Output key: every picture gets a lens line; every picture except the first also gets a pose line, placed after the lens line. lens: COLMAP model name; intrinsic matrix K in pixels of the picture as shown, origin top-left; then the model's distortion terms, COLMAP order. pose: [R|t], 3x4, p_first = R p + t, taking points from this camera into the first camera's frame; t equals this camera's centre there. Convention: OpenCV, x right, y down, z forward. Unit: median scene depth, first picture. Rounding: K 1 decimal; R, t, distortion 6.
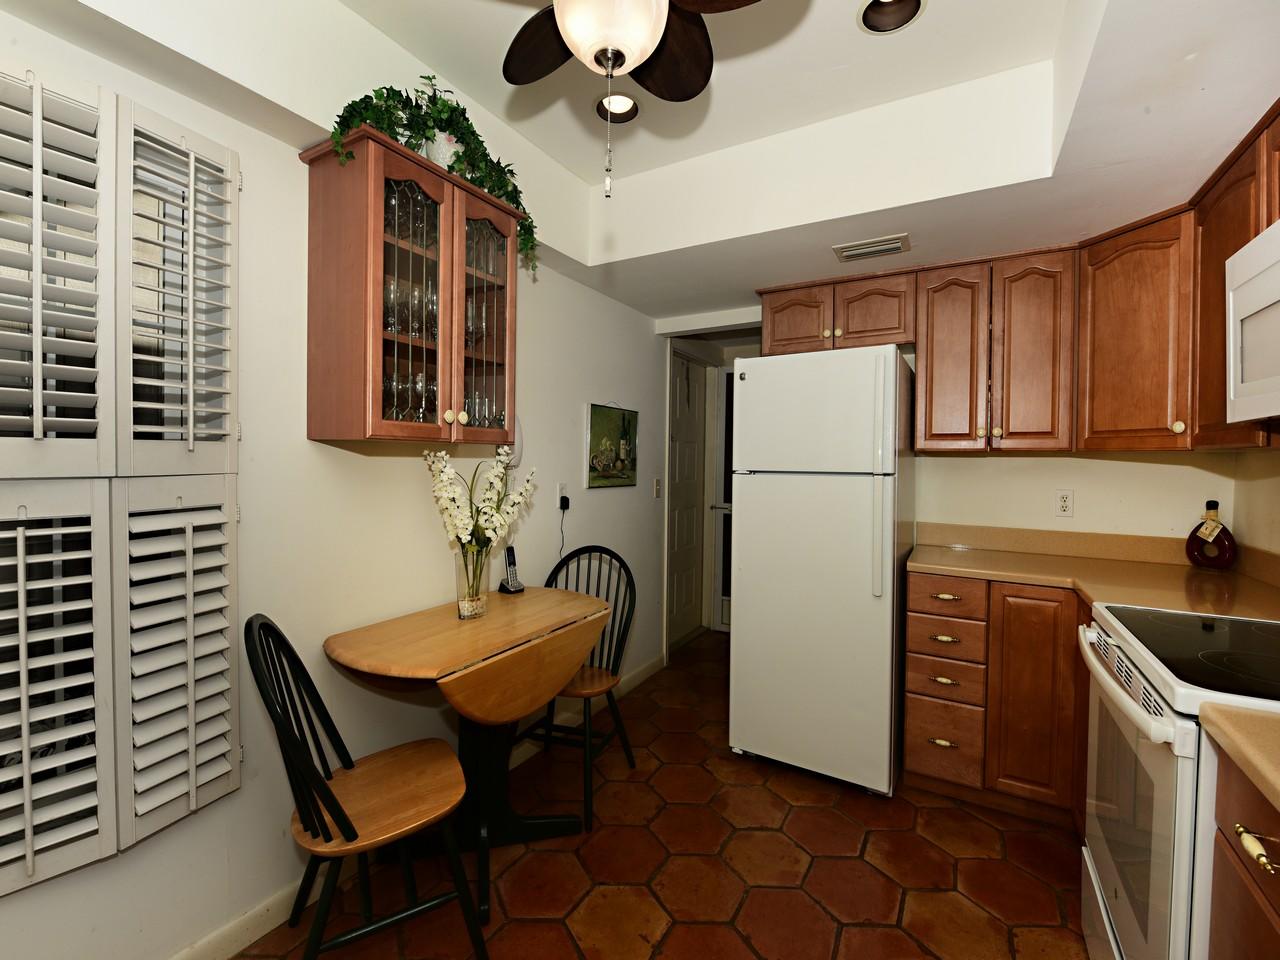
lens RADIAL K [[557.9, 0, 644.0], [0, 557.9, 486.8], [0, 0, 1]] dist [-0.002828, -0.000310]
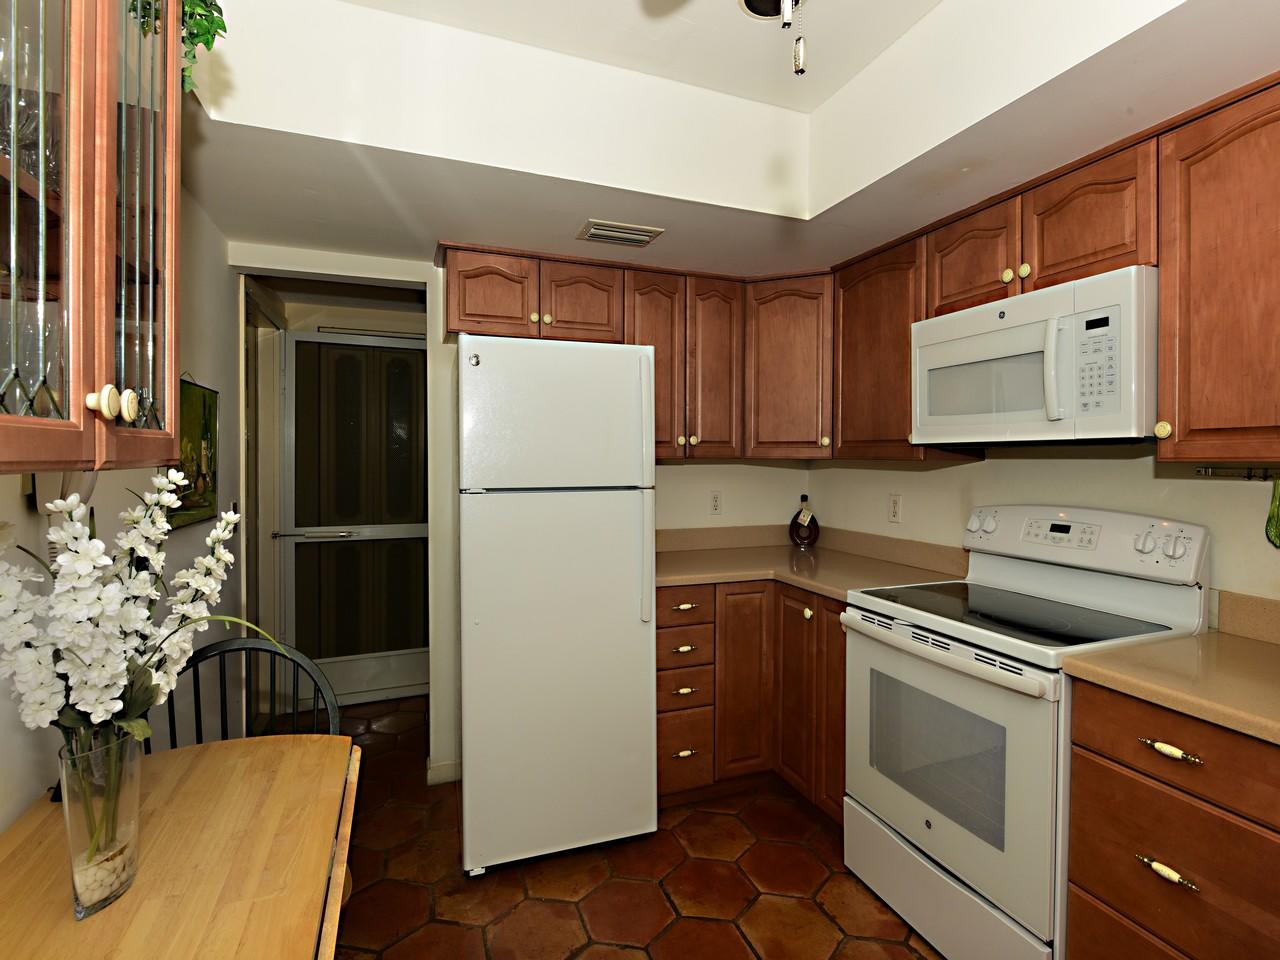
lens RADIAL K [[616.4, 0, 640.0], [0, 616.4, 480.0], [0, 0, 1]] dist [0.002574, 0.000324]
pose [[0.631058, -0.041383, 0.774631, -0.359791], [0.041629, 0.998944, 0.019453, -0.054499], [-0.774618, 0.019971, 0.632114, 0.371367]]
